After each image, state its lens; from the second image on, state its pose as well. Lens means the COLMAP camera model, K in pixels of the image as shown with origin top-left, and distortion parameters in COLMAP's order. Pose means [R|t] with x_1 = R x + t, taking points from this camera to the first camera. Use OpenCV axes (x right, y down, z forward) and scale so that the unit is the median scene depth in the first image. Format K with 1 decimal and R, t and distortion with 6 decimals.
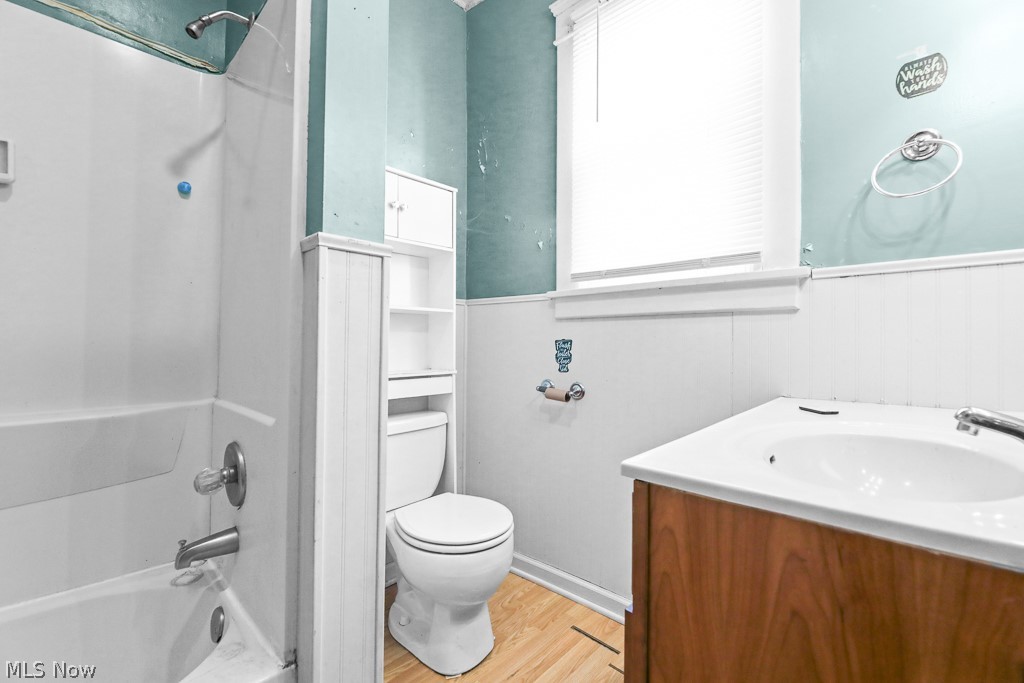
lens RADIAL K [[426.3, 0, 514.8], [0, 426.3, 339.4], [0, 0, 1]] dist [-0.005629, -0.000848]
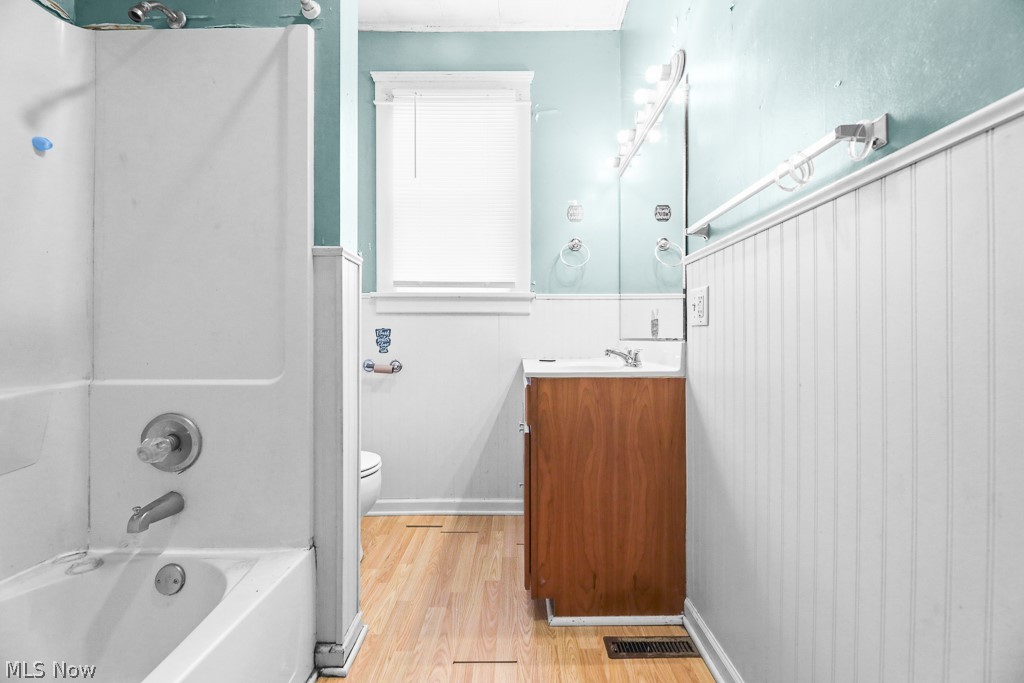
lens RADIAL K [[426.3, 0, 514.3], [0, 426.3, 346.3], [0, 0, 1]] dist [-0.005629, -0.000848]
pose [[0.712418, -0.005344, 0.701735, -0.704682], [-0.002403, 0.999947, 0.010055, 0.054738], [-0.701751, -0.008850, 0.712367, -0.324904]]
